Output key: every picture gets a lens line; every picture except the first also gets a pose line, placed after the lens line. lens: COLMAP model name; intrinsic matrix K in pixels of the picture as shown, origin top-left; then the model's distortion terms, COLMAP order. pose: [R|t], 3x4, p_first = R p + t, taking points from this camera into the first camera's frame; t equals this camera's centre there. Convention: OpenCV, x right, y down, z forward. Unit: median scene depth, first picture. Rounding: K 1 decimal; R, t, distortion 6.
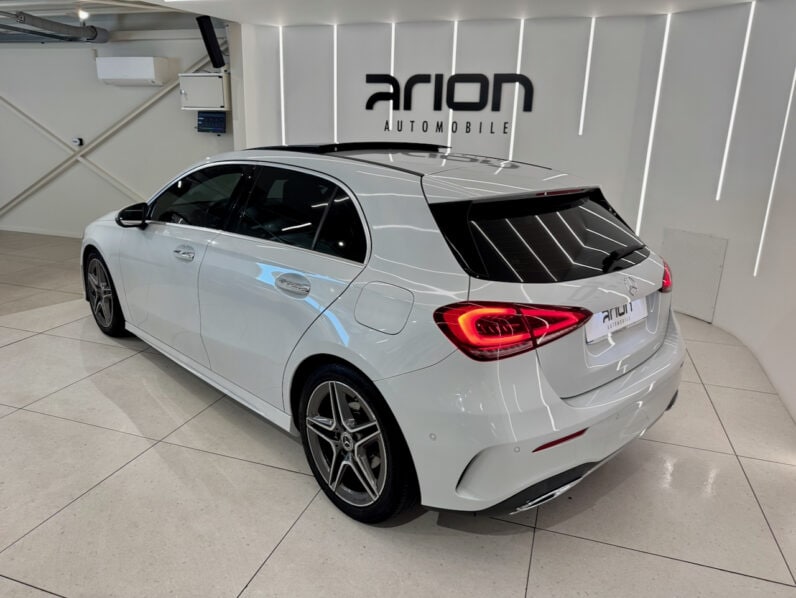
lens RADIAL K [[565.4, 0, 397.3], [0, 565.4, 296.8], [0, 0, 1]] dist [0.059775, -0.075361]
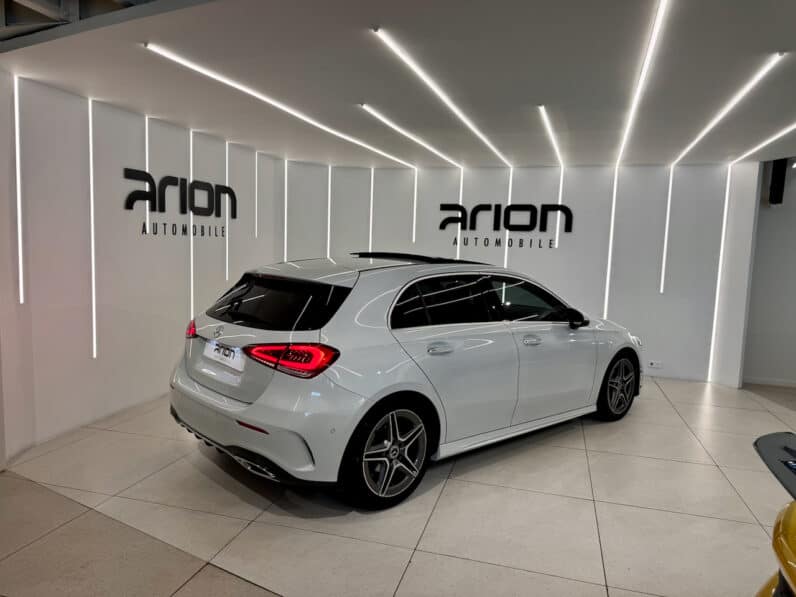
lens RADIAL K [[565.4, 0, 401.9], [0, 565.4, 299.0], [0, 0, 1]] dist [0.059775, -0.075361]
pose [[-0.056004, -0.127554, 0.990249, -0.922500], [0.242441, 0.960385, 0.137418, -0.233983], [-0.968548, 0.247773, -0.022862, 0.701740]]
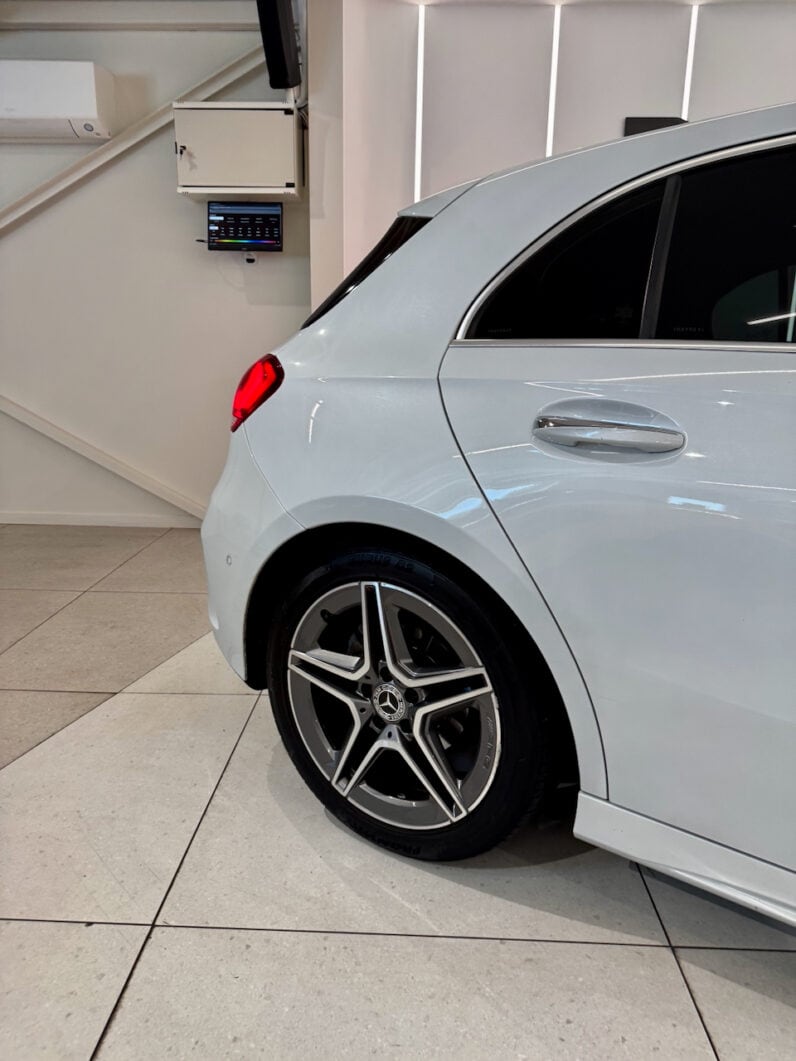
lens RADIAL K [[753.6, 0, 387.9], [0, 753.6, 534.6], [0, 0, 1]] dist [0.059775, -0.075361]
pose [[0.959580, -0.080914, 0.269555, -0.442300], [0.089020, 0.995868, -0.017962, -0.062563], [-0.266988, 0.041231, 0.962817, 0.482487]]
